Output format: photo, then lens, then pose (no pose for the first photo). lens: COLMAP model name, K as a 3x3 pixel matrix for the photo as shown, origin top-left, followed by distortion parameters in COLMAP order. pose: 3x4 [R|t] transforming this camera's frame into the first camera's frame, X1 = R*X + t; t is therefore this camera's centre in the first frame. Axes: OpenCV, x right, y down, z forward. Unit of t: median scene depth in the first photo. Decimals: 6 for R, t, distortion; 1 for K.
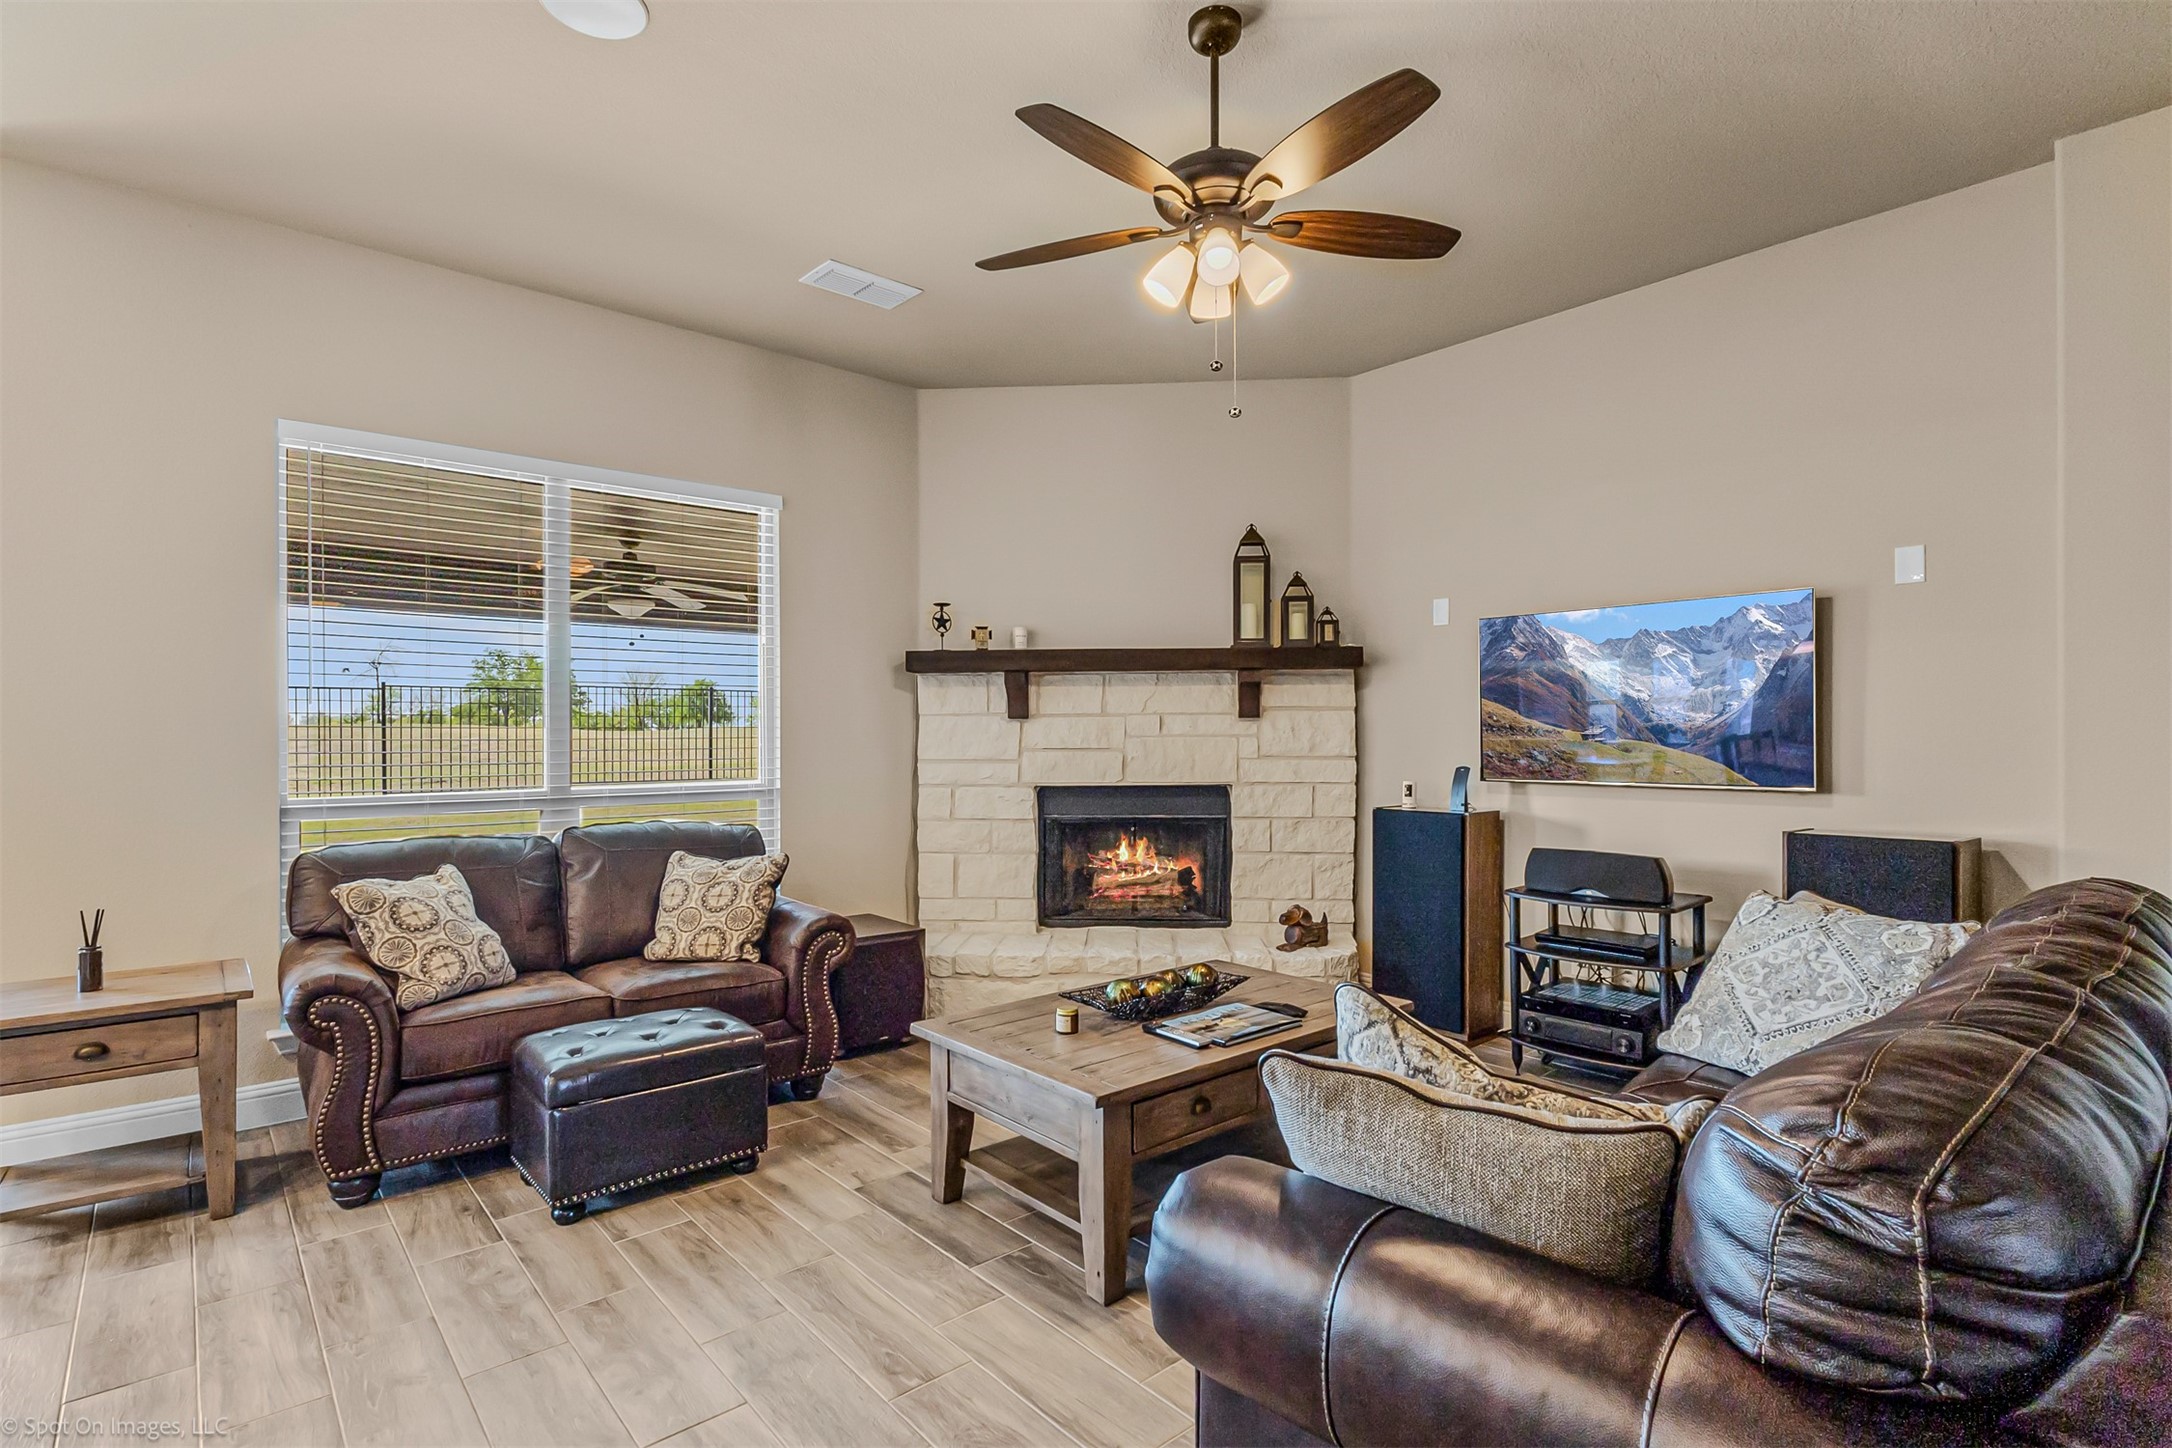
lens RADIAL K [[1036.0, 0, 1100.5], [0, 1036.0, 737.9], [0, 0, 1]] dist [-0.004995, 0.001027]
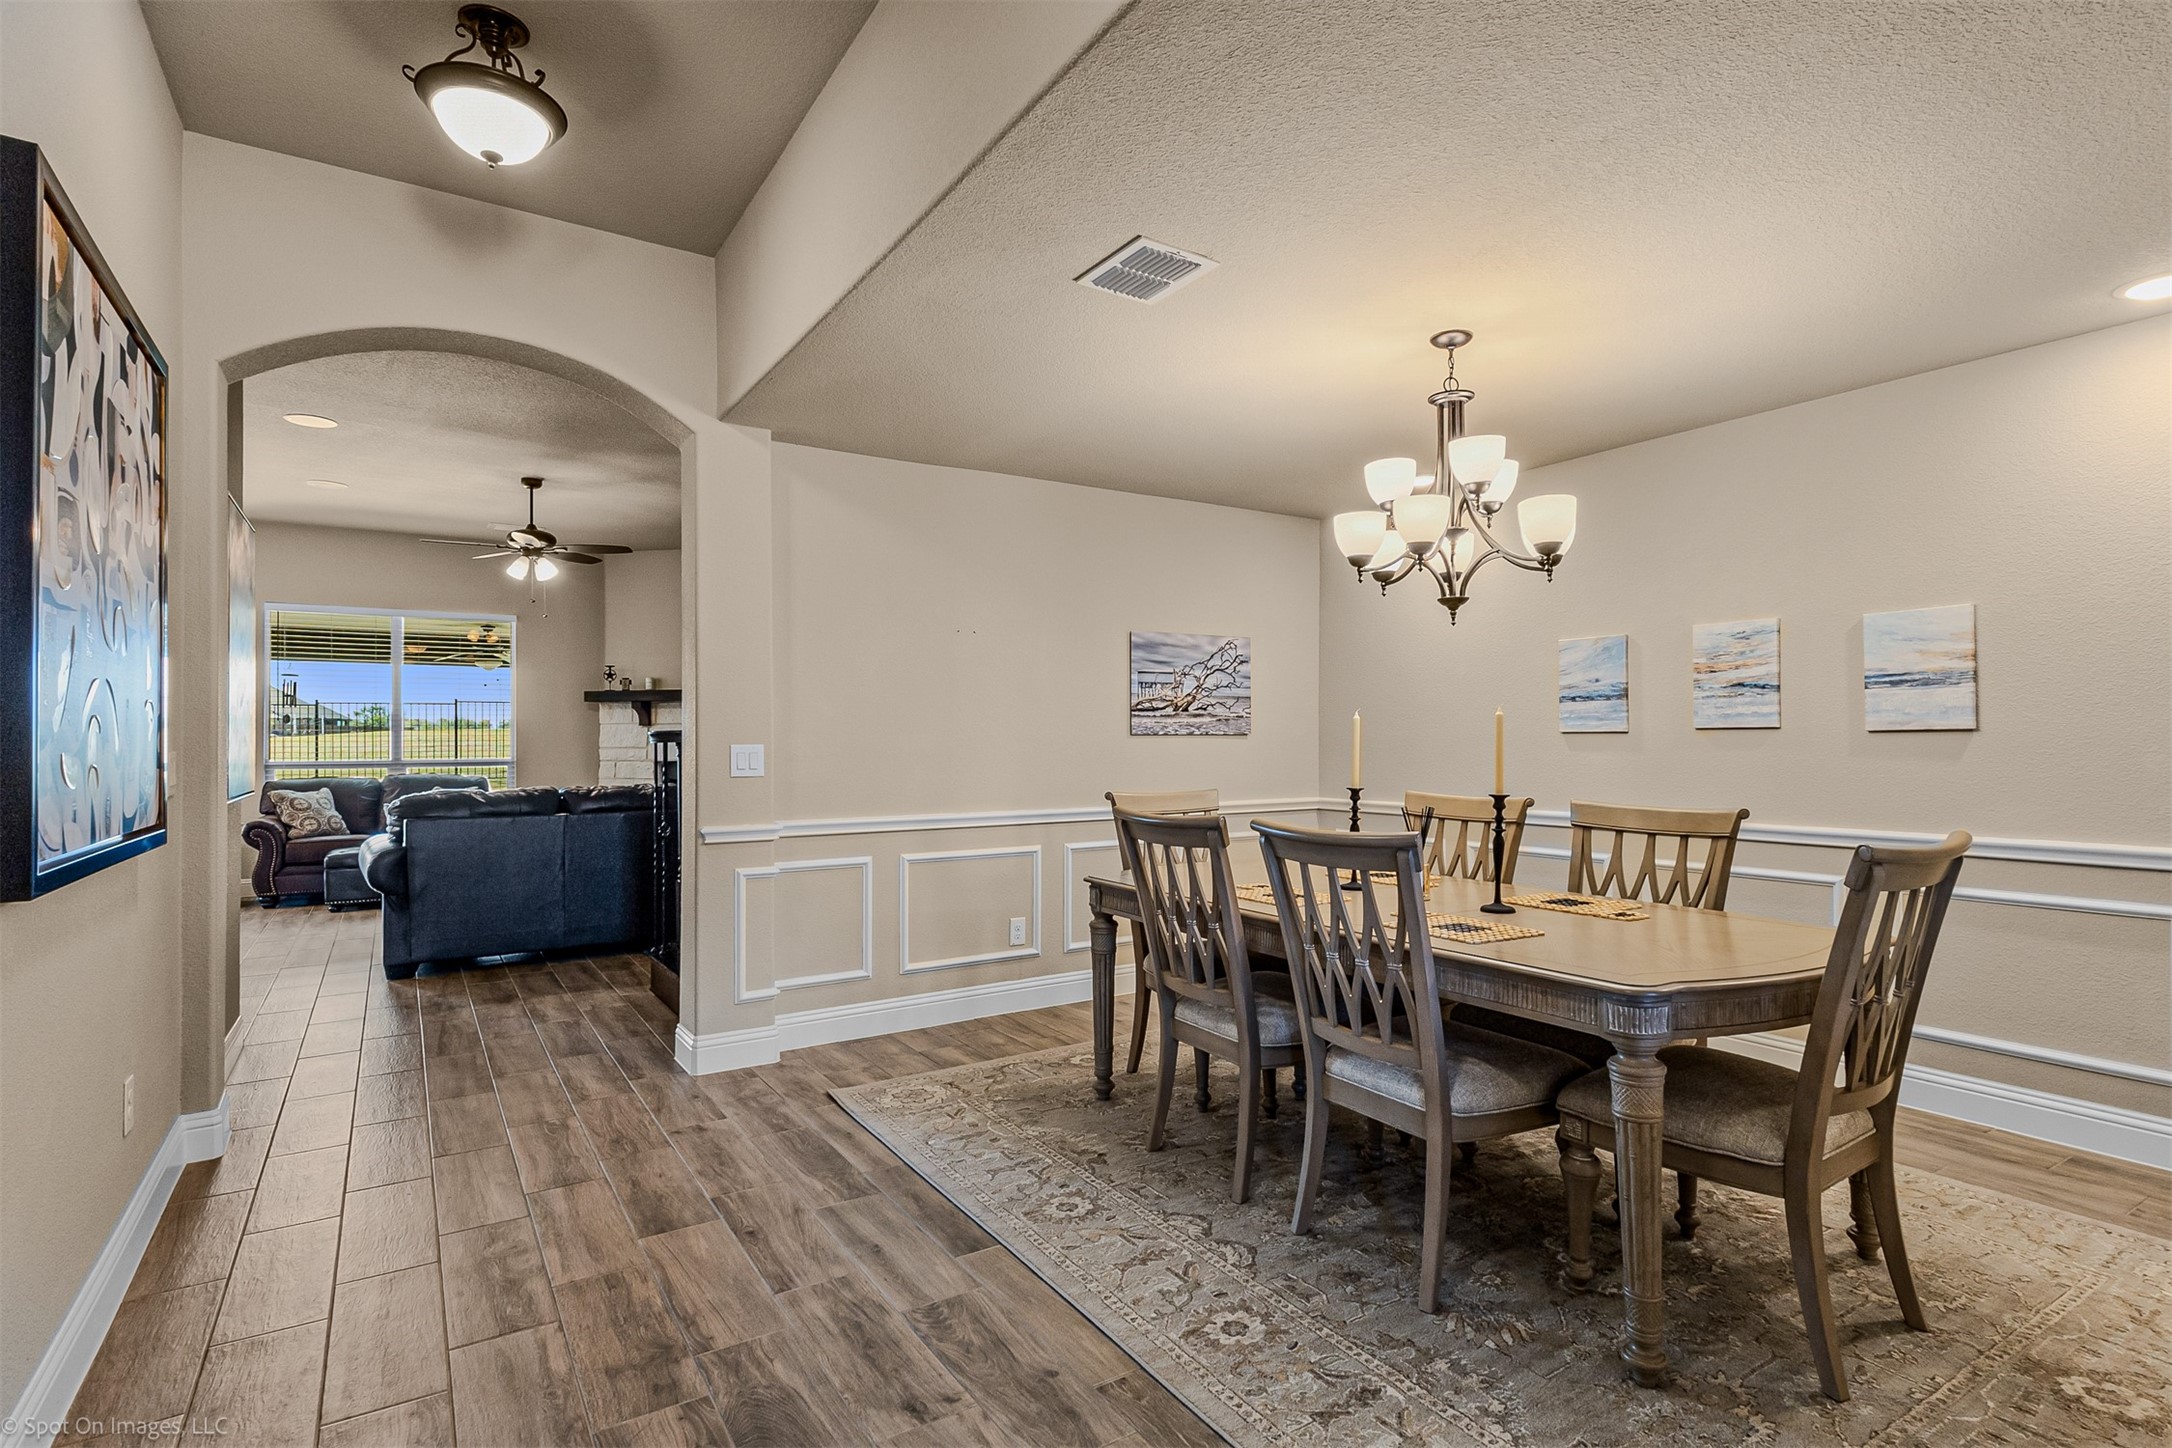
lens RADIAL K [[1059.1, 0, 1086.0], [0, 1059.1, 724.0], [0, 0, 1]] dist [0.028384, 0.000431]
pose [[0.989942, -0.001781, -0.141464, 1.018807], [-0.000281, 0.999894, -0.014556, 0.006690], [0.141474, 0.014450, 0.989836, -0.846321]]
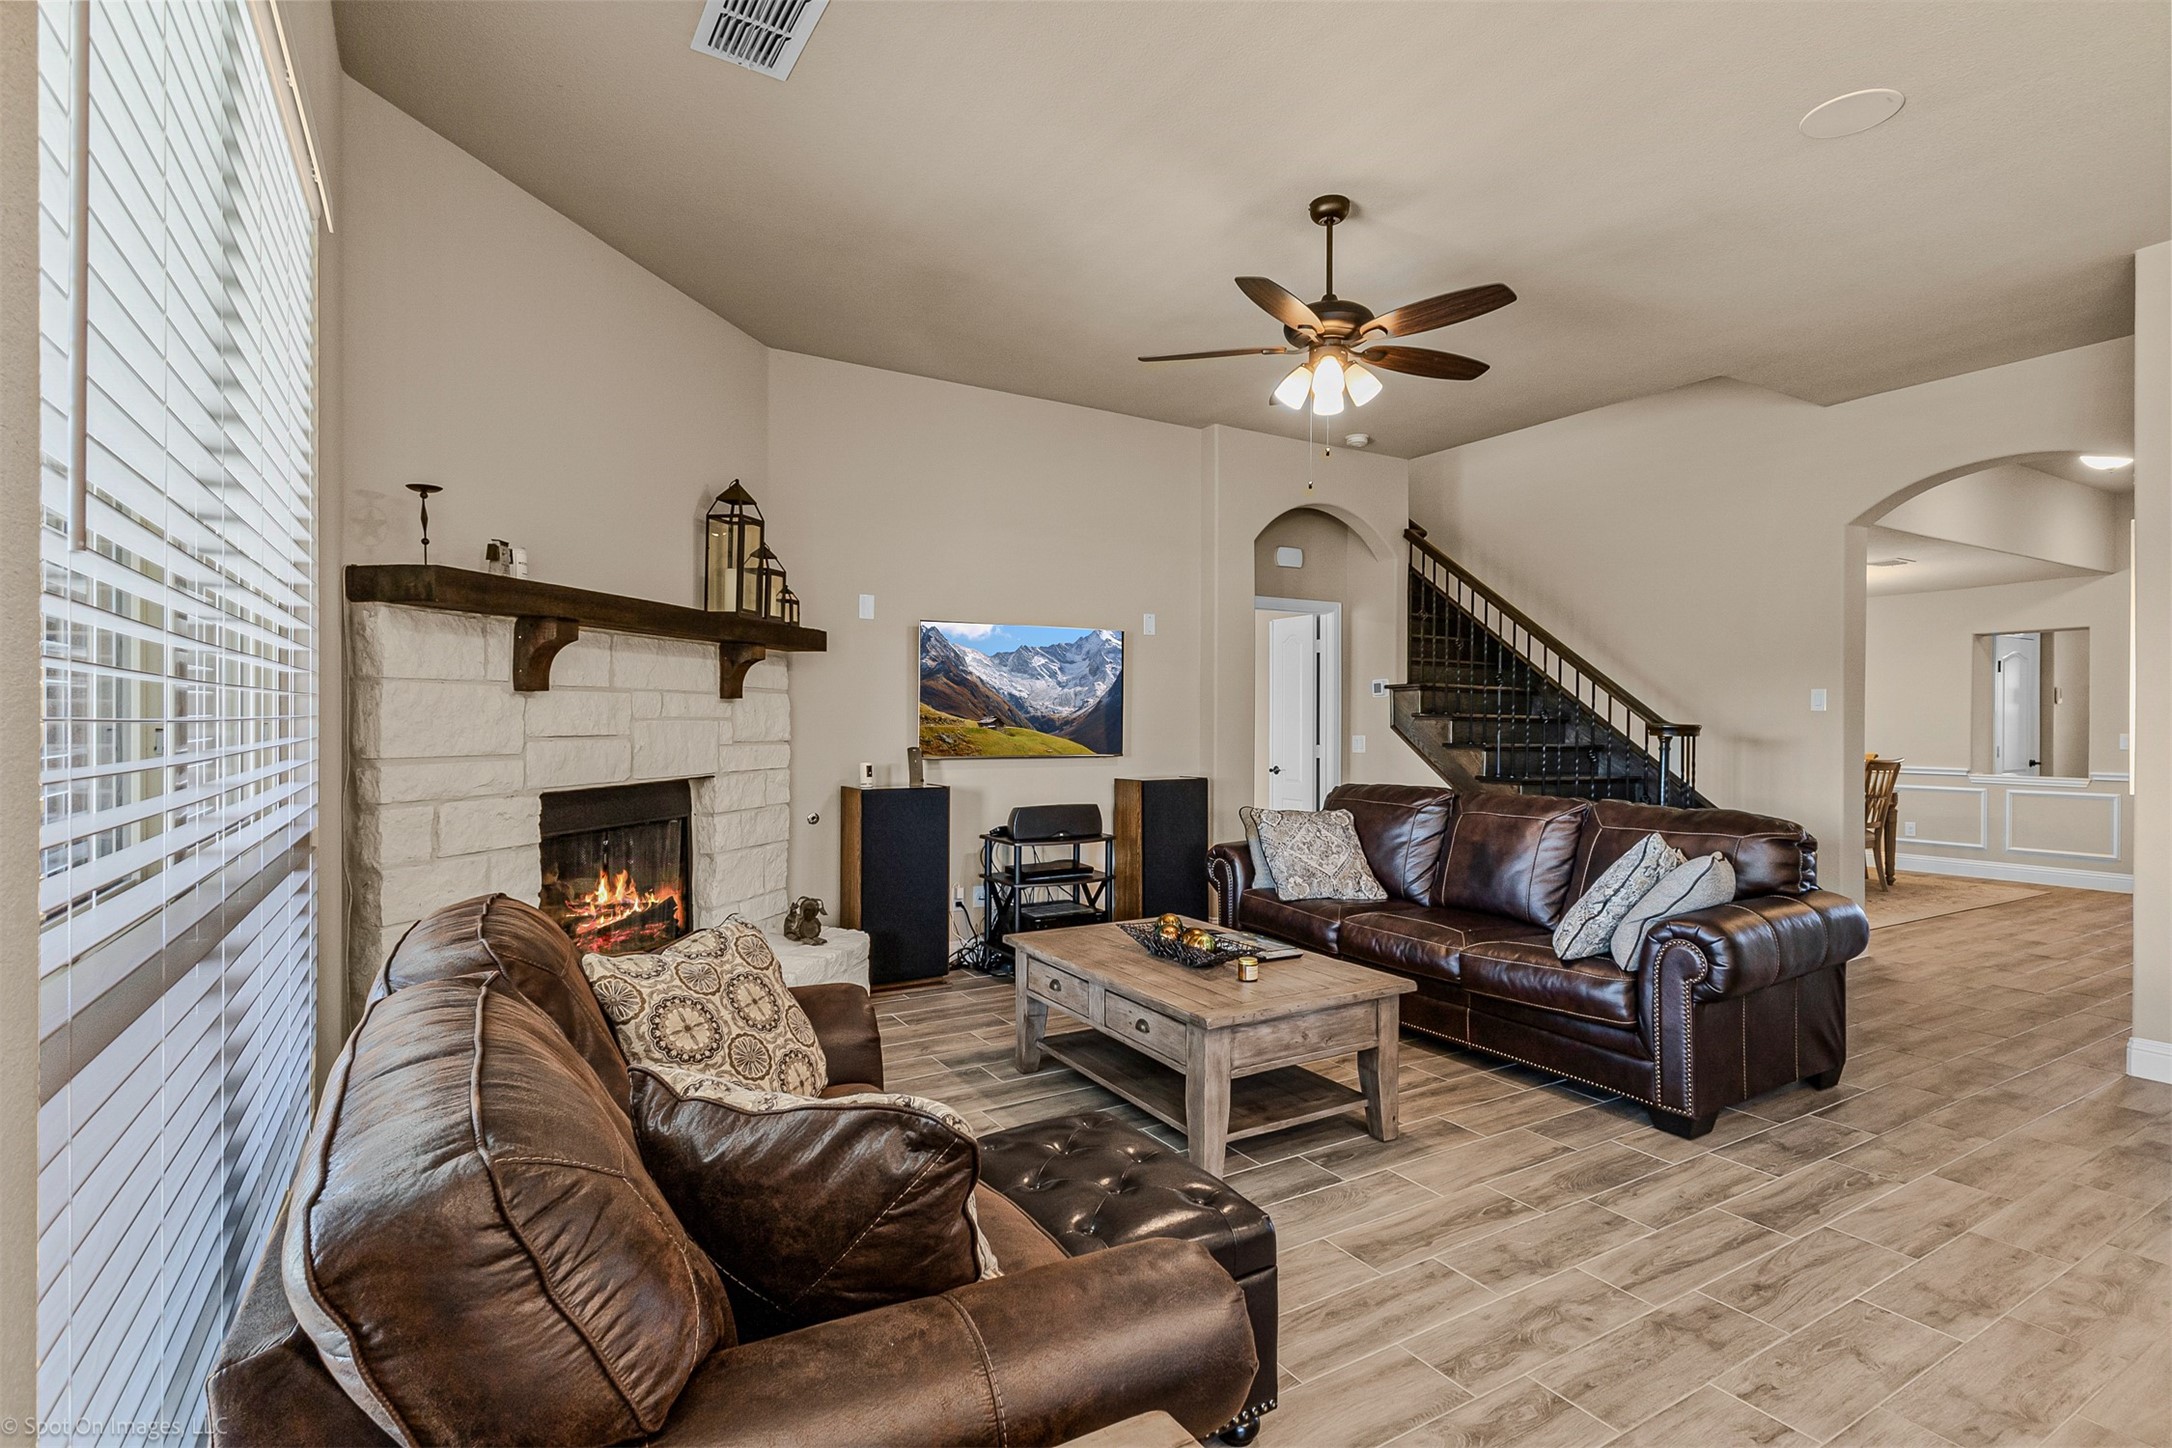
lens RADIAL K [[1059.1, 0, 1086.0], [0, 1059.1, 724.0], [0, 0, 1]] dist [0.028384, 0.000431]
pose [[0.180708, 0.002698, 0.983533, -0.682426], [-0.001878, 0.999995, -0.002398, 0.003288], [-0.983535, -0.001414, 0.180712, 0.542388]]
